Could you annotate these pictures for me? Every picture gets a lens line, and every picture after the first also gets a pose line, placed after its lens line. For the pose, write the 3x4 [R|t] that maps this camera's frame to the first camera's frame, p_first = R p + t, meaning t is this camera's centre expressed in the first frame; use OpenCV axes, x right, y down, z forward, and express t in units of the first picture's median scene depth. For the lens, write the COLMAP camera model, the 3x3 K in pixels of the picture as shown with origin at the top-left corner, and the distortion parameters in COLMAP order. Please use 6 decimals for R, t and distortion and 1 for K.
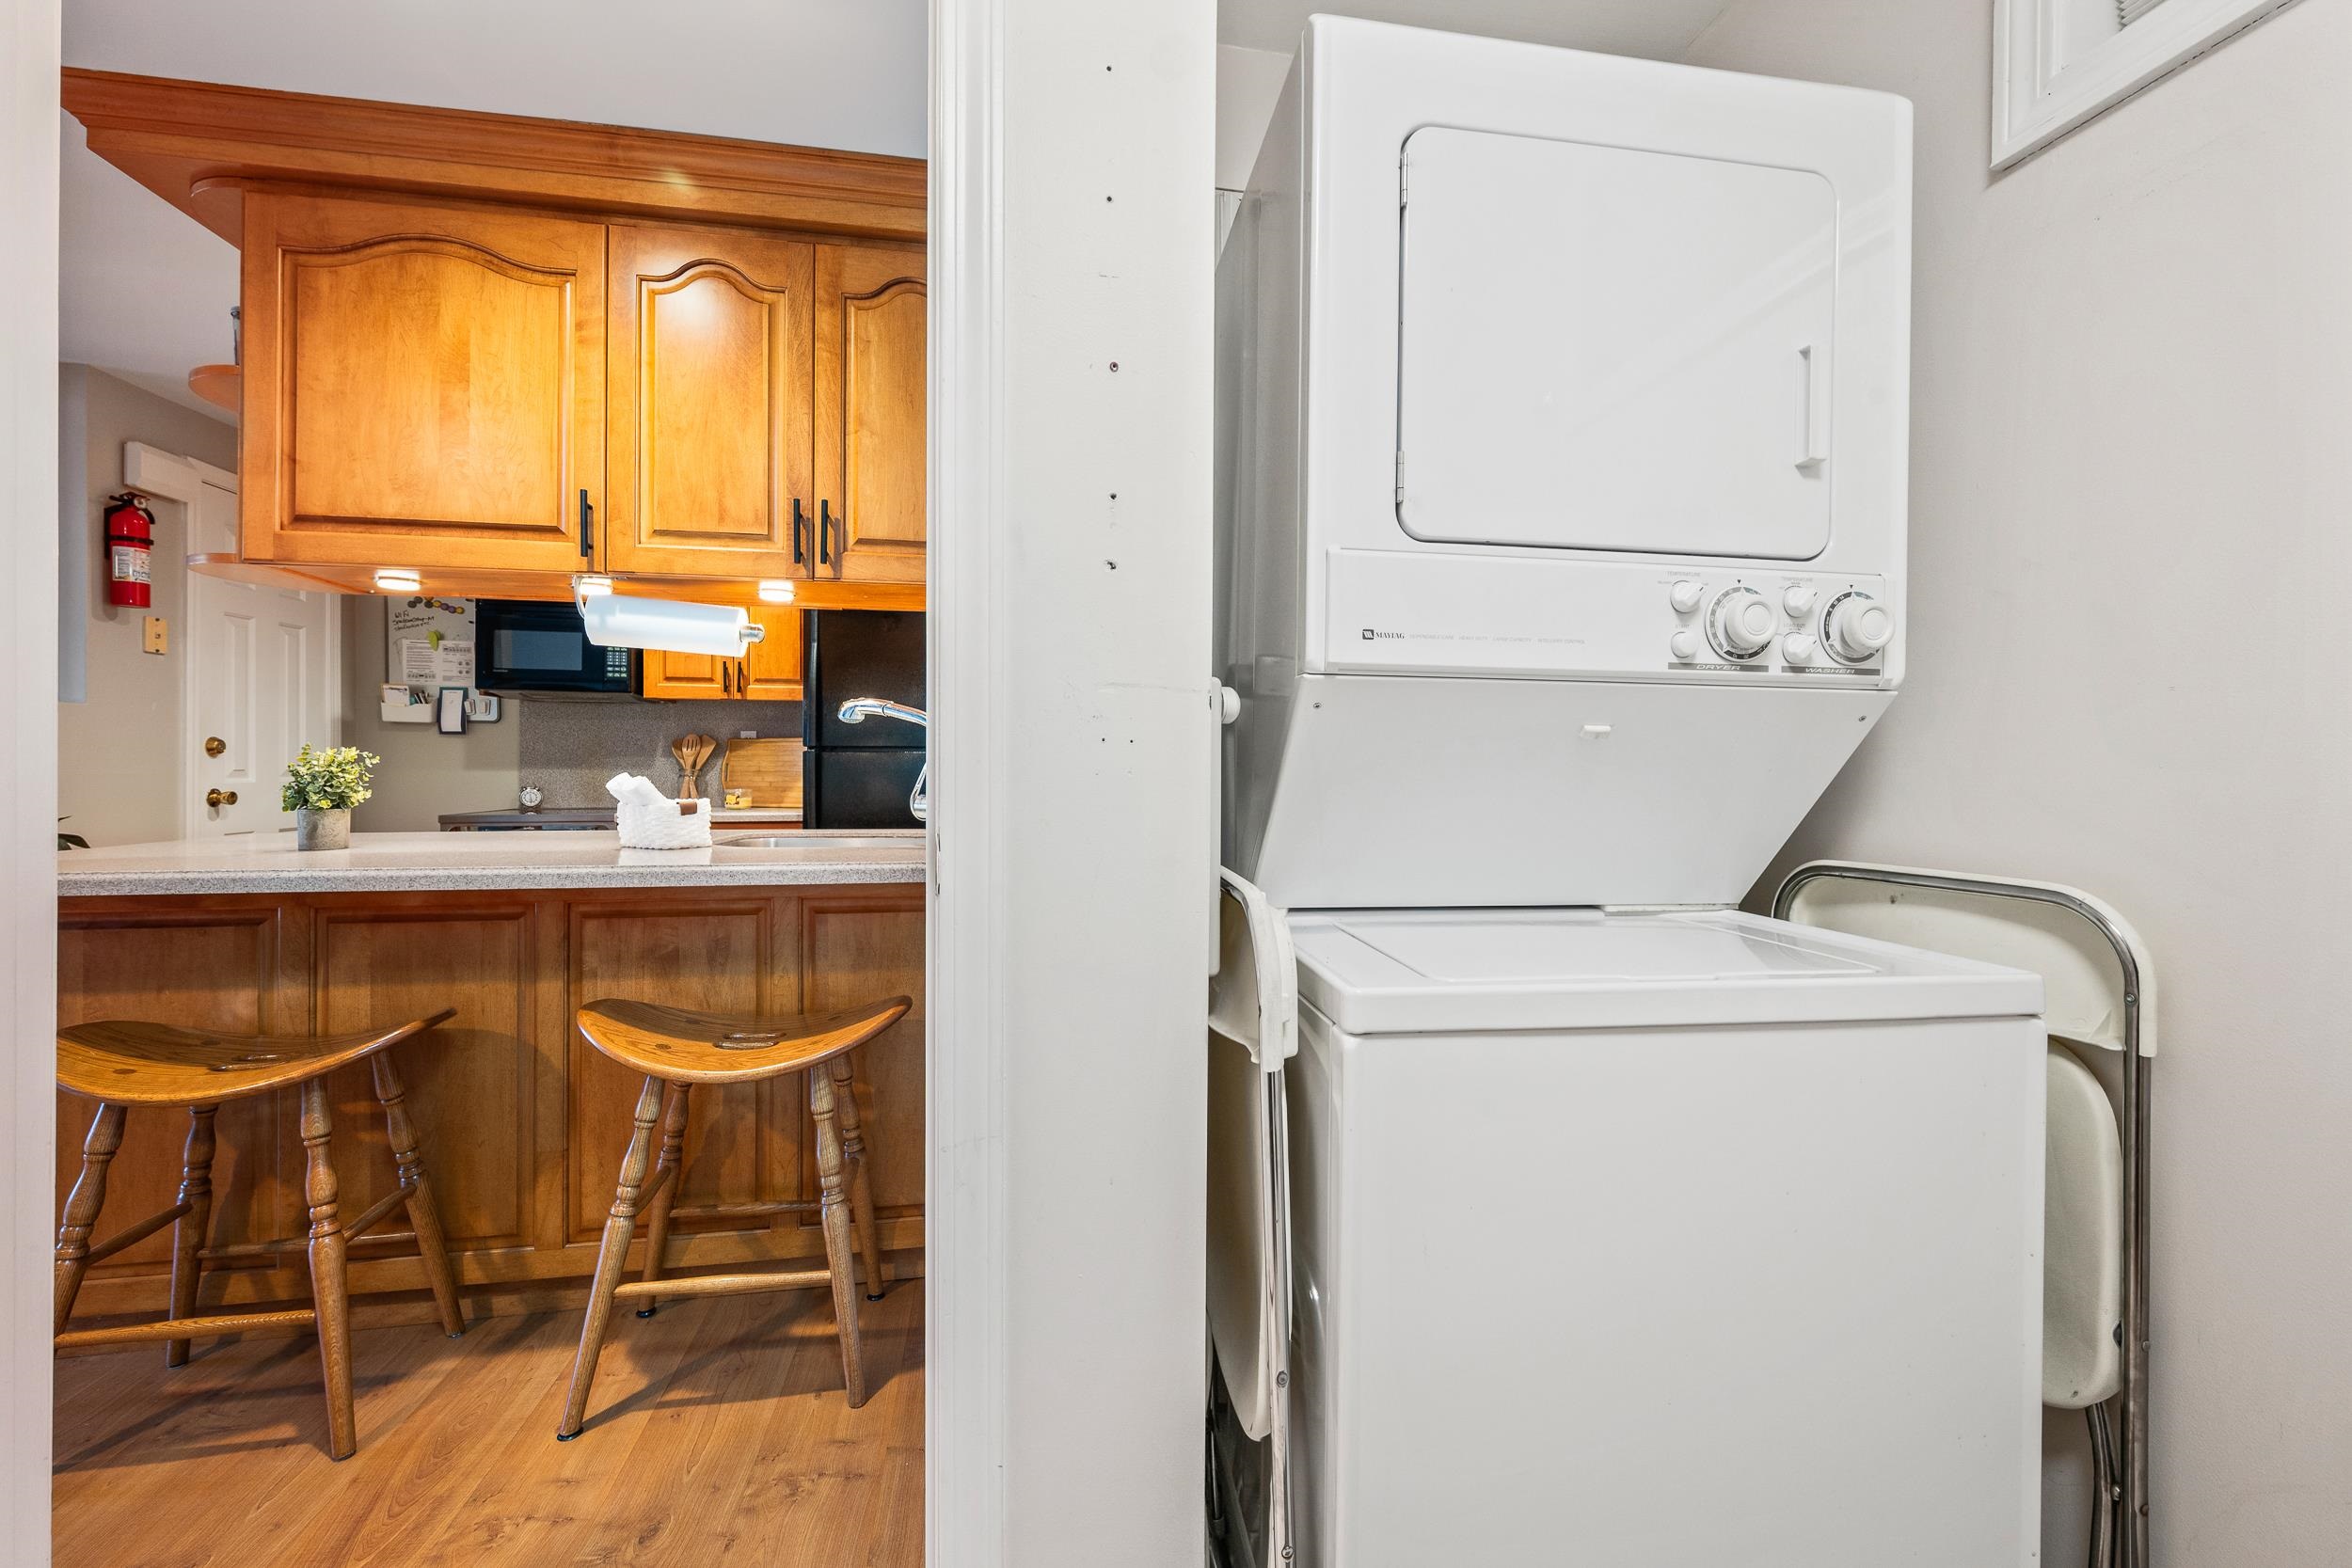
lens RADIAL K [[972.2, 0, 1176.0], [0, 972.2, 784.0], [0, 0, 1]] dist [0.000557, -0.000019]
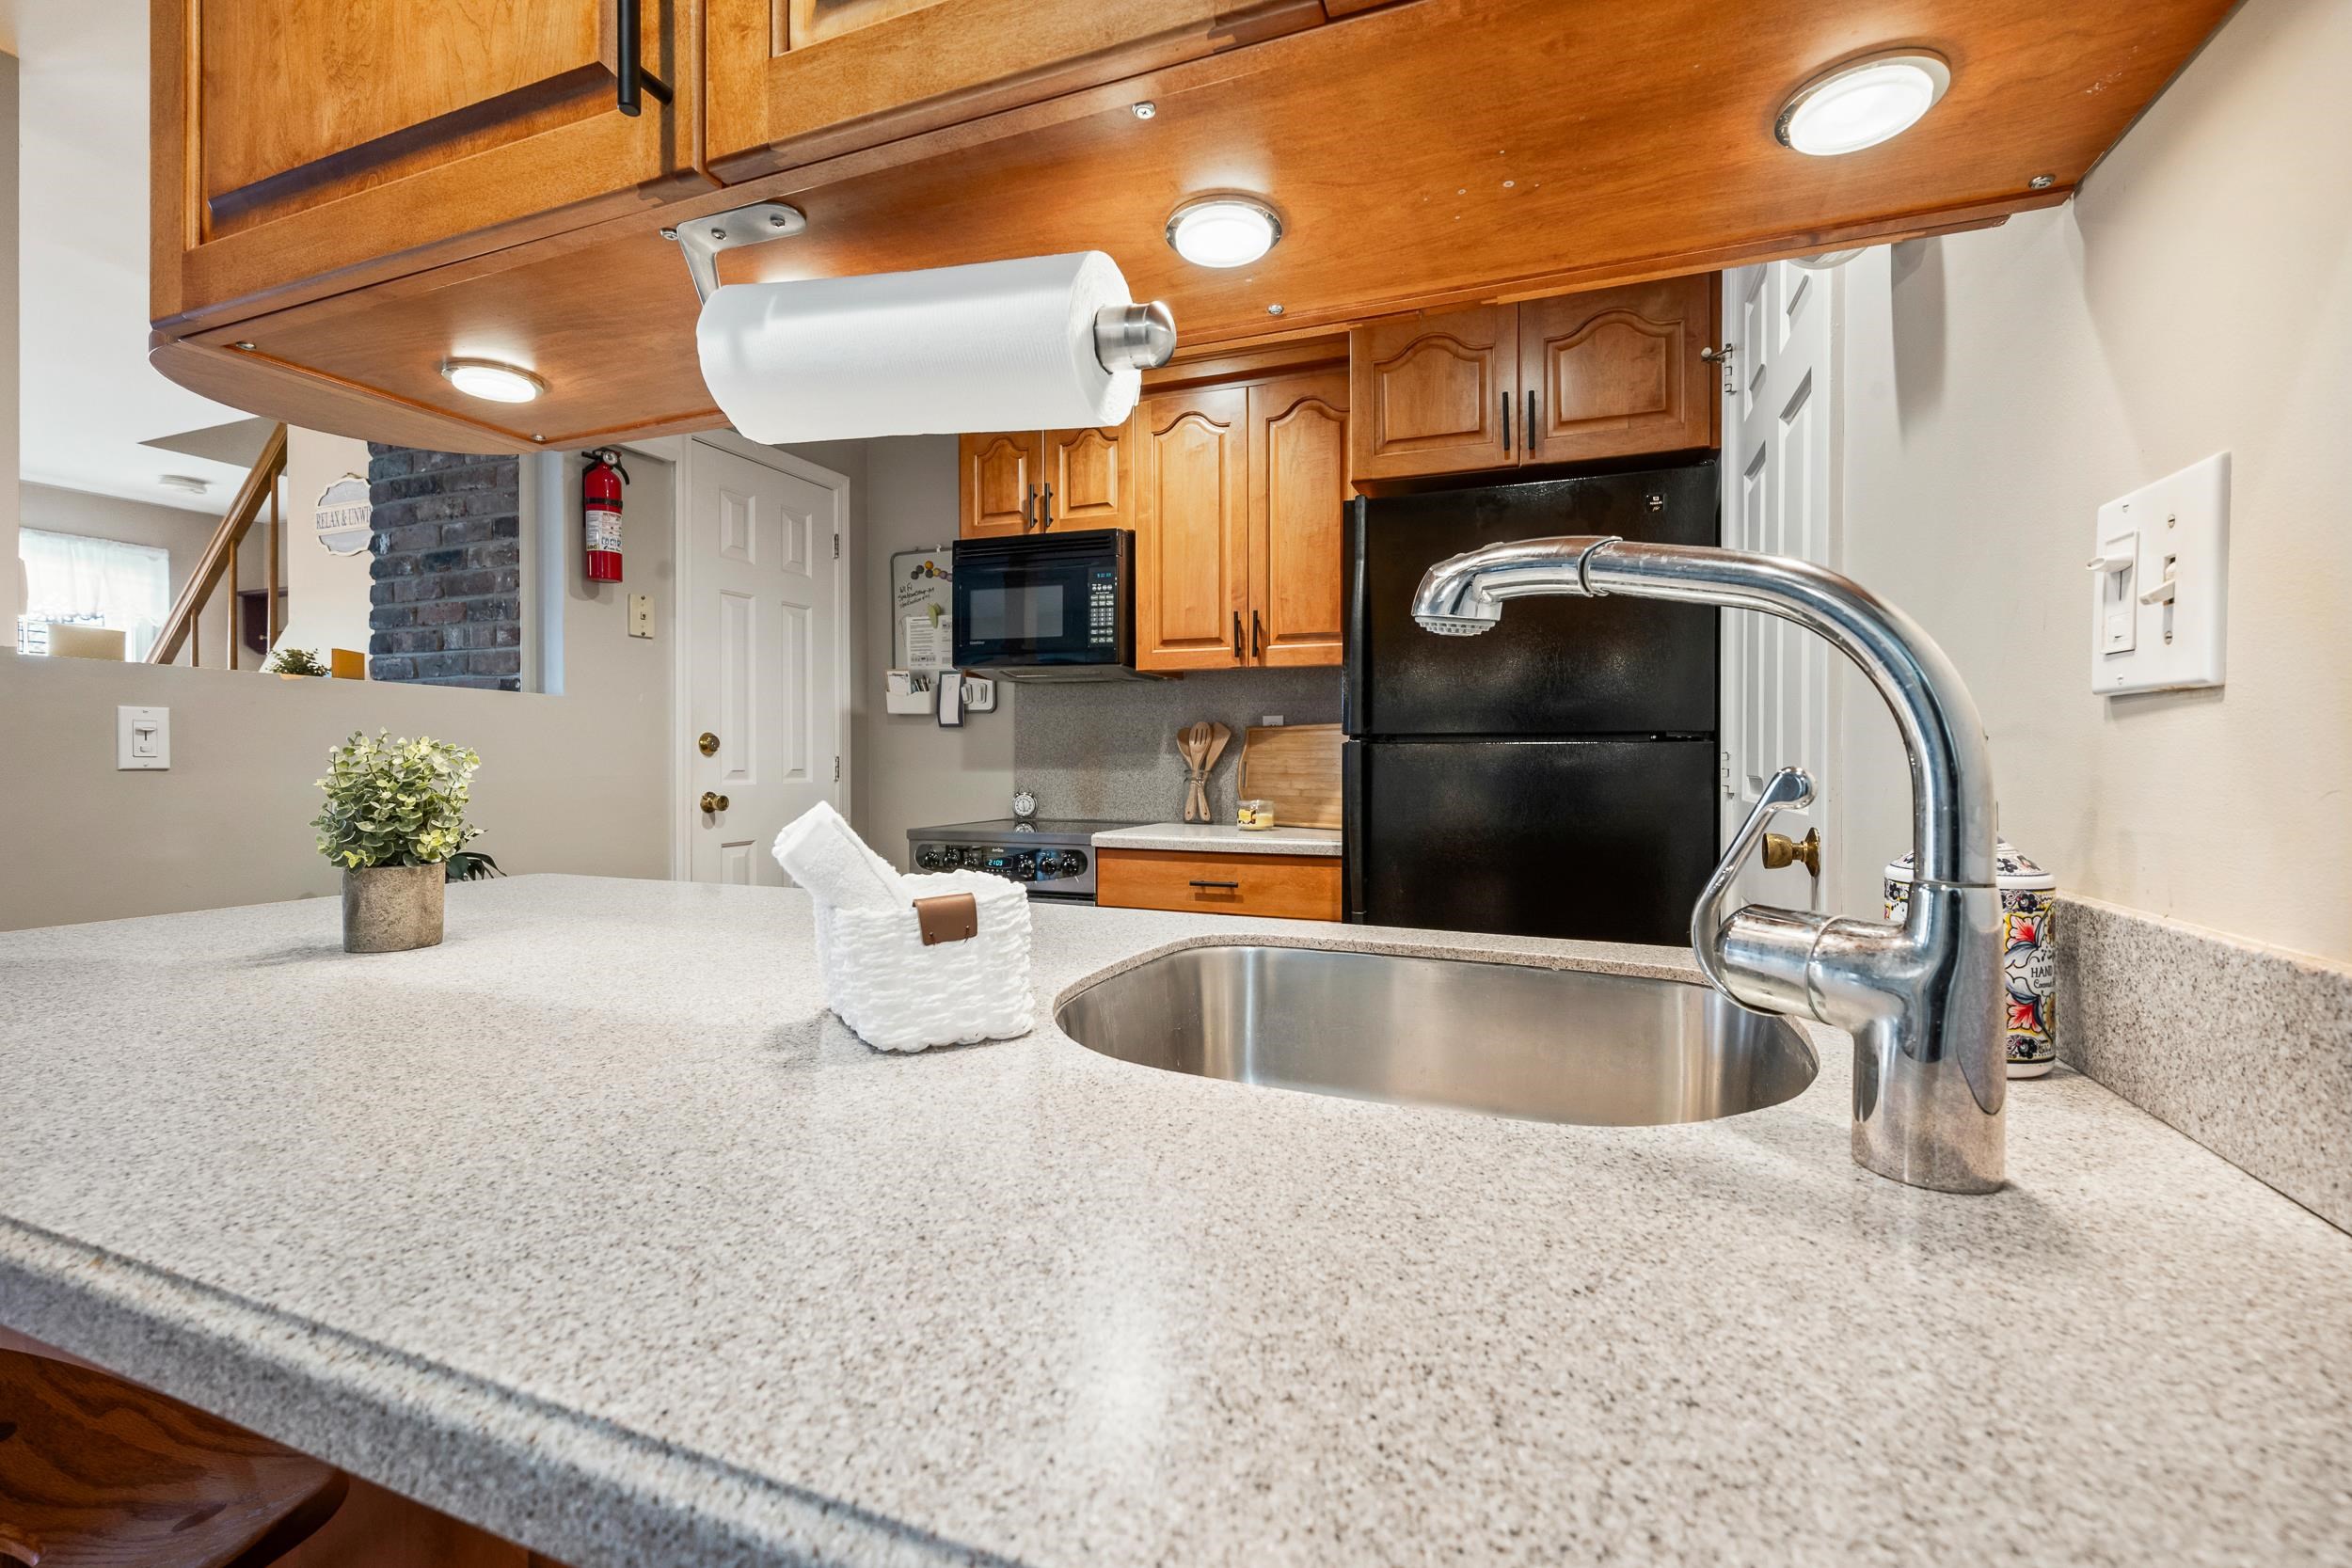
lens RADIAL K [[958.9, 0, 1205.3], [0, 958.9, 765.7], [0, 0, 1]] dist [0.001168, 0.000121]
pose [[0.864488, 0.001870, -0.502649, -0.145971], [-0.008318, 0.999909, -0.010586, -0.011577], [0.502584, 0.013332, 0.864426, 0.410019]]
